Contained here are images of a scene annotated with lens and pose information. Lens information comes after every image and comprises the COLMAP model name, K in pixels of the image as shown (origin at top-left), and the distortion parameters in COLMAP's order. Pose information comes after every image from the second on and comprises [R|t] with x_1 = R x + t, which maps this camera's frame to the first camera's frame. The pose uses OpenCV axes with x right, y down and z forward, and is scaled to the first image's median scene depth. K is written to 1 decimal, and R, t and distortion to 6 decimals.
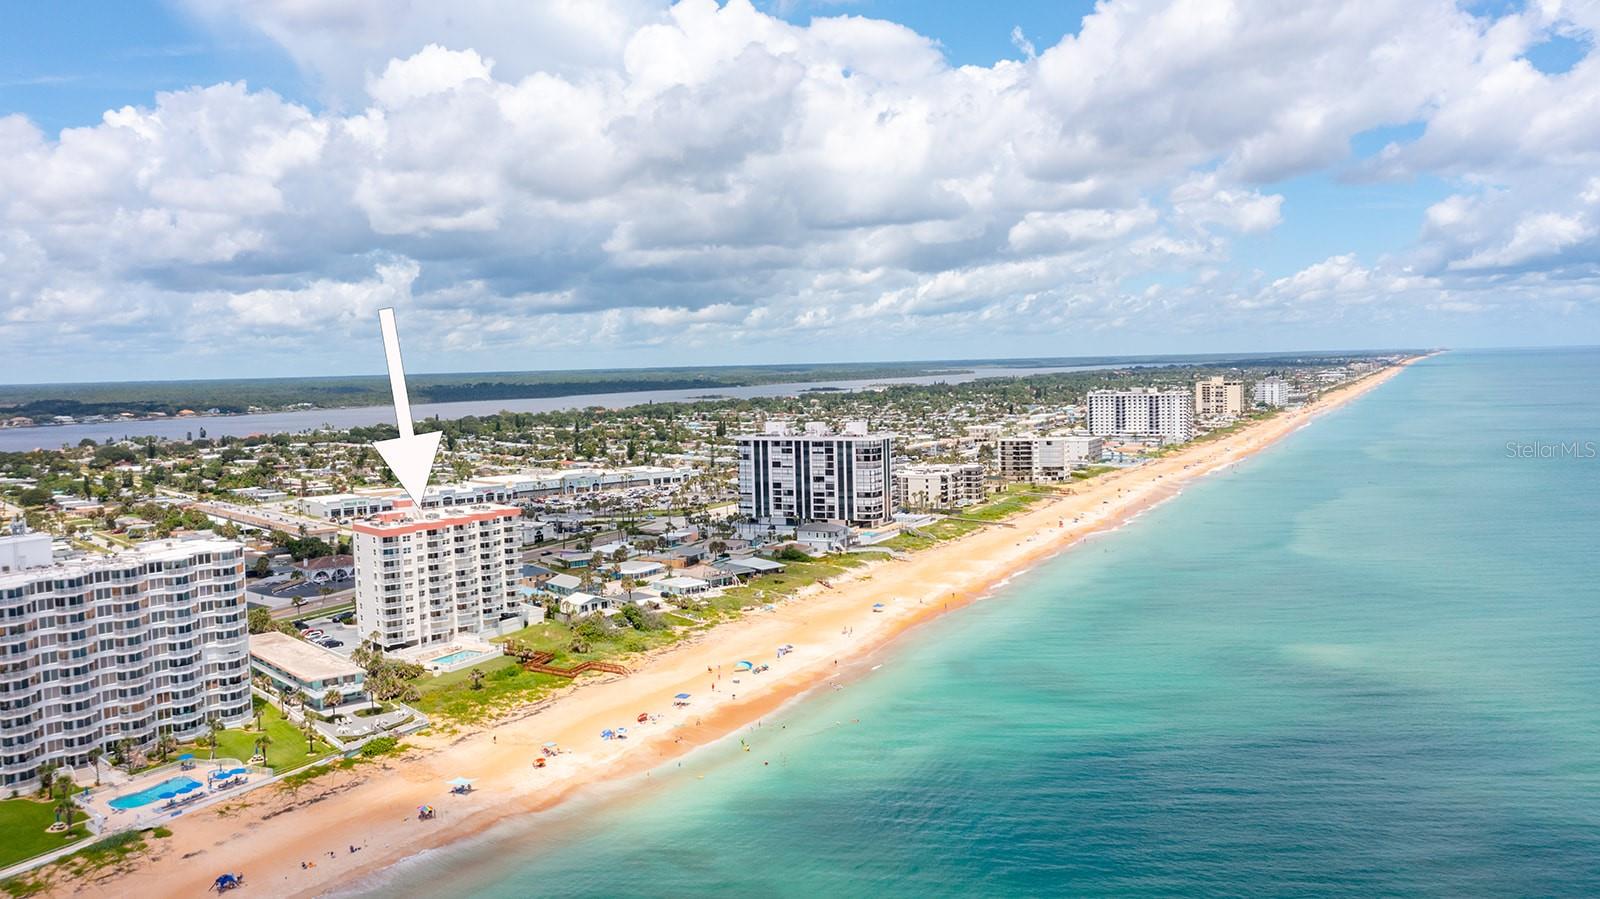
lens RADIAL K [[1317.5, 0, 798.4], [0, 1317.5, 443.5], [0, 0, 1]] dist [-0.006998, 0.009734]
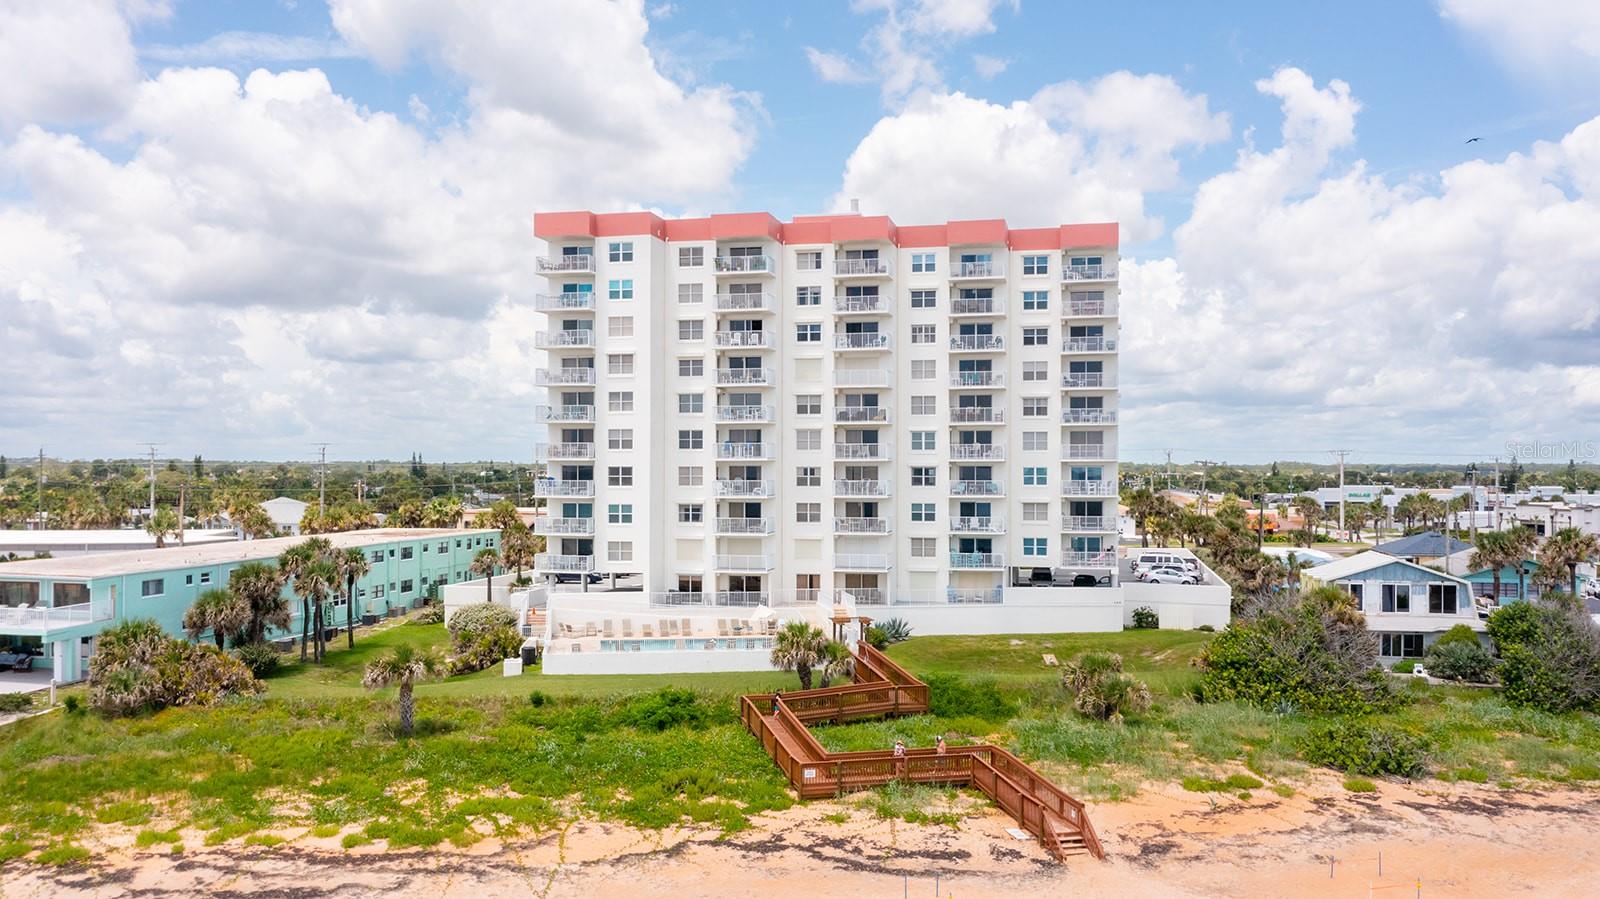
lens RADIAL K [[1317.5, 0, 792.0], [0, 1317.5, 441.8], [0, 0, 1]] dist [-0.006998, 0.009734]
pose [[0.585850, 0.016272, -0.810256, -0.006596], [-0.072621, 0.996830, -0.032489, 0.077185], [0.807159, 0.077875, 0.585175, 0.518982]]
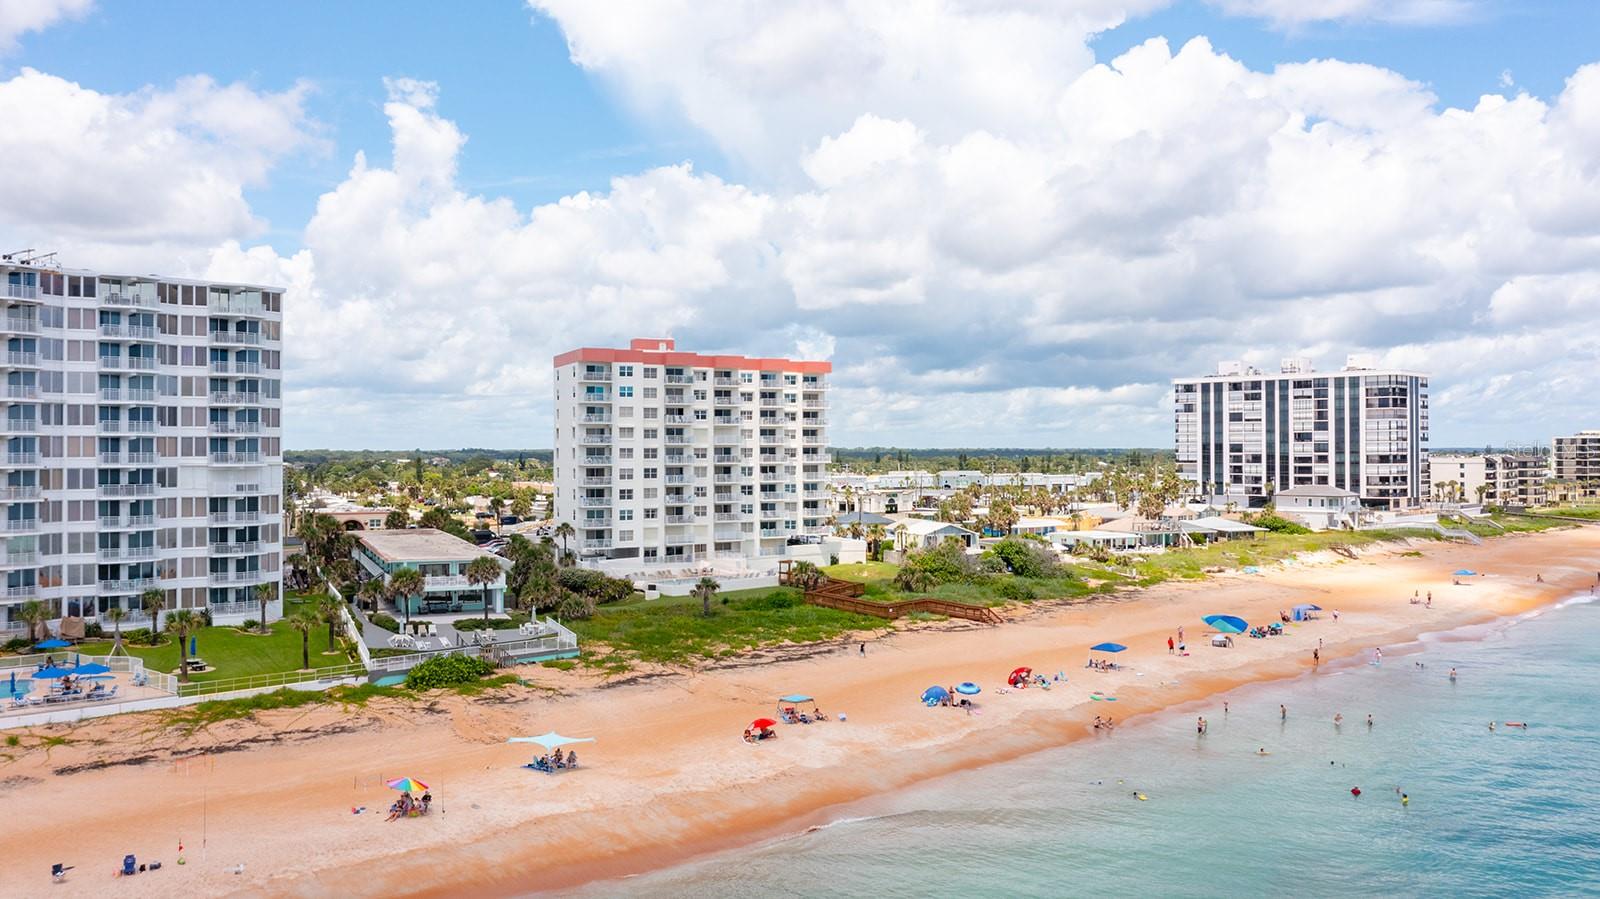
lens RADIAL K [[1317.5, 0, 795.3], [0, 1317.5, 414.6], [0, 0, 1]] dist [-0.006998, 0.009734]
pose [[0.953181, 0.012606, -0.302137, -0.029071], [-0.040589, 0.995423, -0.086518, 0.085333], [0.299664, 0.094731, 0.949330, 0.285019]]
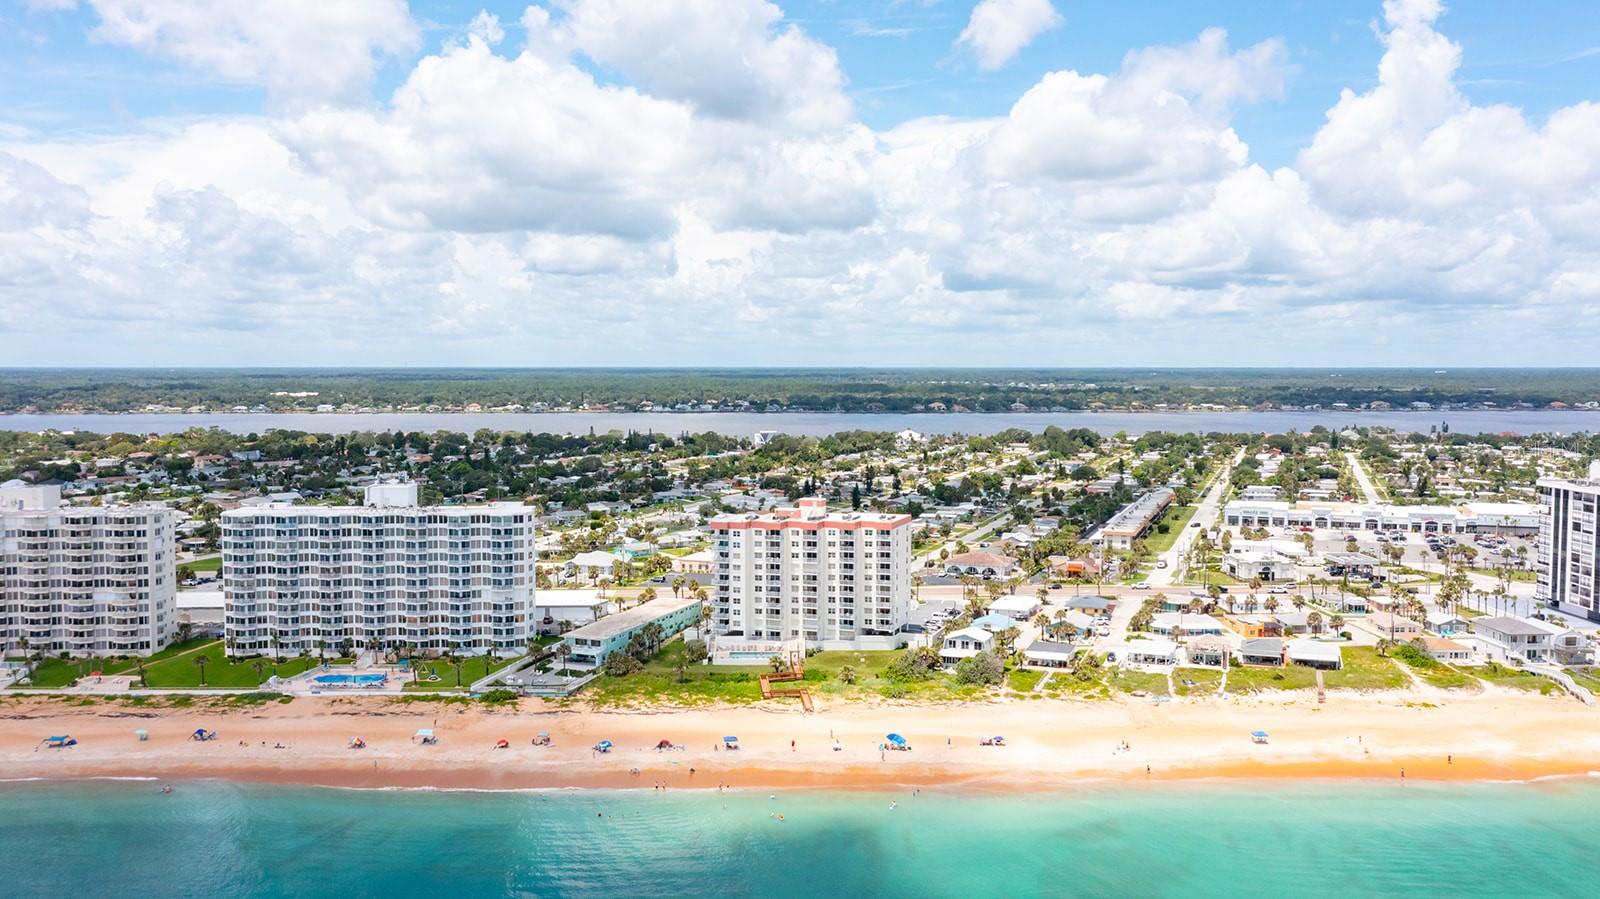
lens RADIAL K [[1317.5, 0, 800.7], [0, 1317.5, 444.5], [0, 0, 1]] dist [-0.006998, 0.009734]
pose [[0.467177, 0.081932, -0.880359, 0.401789], [-0.068799, 0.996047, 0.056190, -0.038461], [0.881483, 0.034318, 0.470967, 0.331762]]
